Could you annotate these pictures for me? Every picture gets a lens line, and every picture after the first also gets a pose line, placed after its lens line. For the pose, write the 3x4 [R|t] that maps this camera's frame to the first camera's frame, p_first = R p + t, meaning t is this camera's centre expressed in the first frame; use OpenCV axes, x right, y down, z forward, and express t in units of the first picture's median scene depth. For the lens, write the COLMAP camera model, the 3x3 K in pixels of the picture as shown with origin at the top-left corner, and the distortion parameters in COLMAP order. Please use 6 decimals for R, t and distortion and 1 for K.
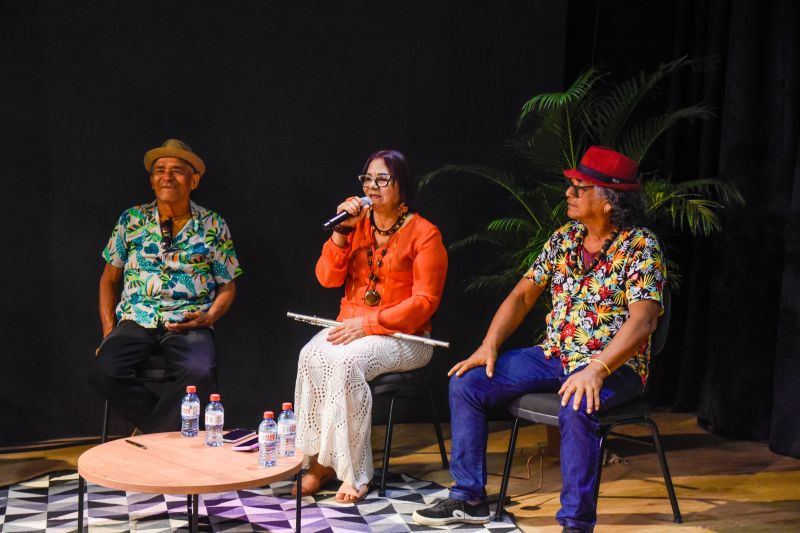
lens RADIAL K [[1429.6, 0, 400.0], [0, 1429.6, 277.6], [0, 0, 1]] dist [0.321364, 1.904430]
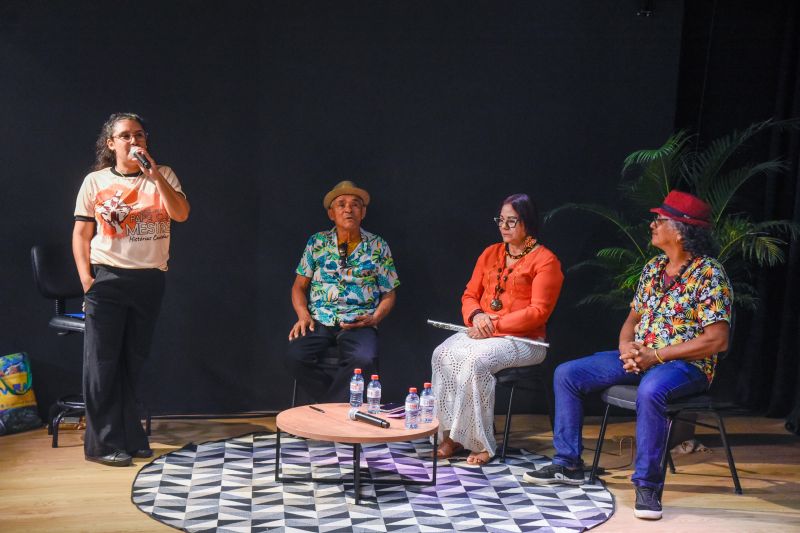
lens RADIAL K [[1429.6, 0, 400.0], [0, 1429.6, 277.6], [0, 0, 1]] dist [0.321364, 1.904430]
pose [[0.992076, 0.030348, -0.121922, 0.049365], [-0.032533, 0.999343, -0.015967, 0.011312], [0.121357, 0.019807, 0.992411, -0.287836]]
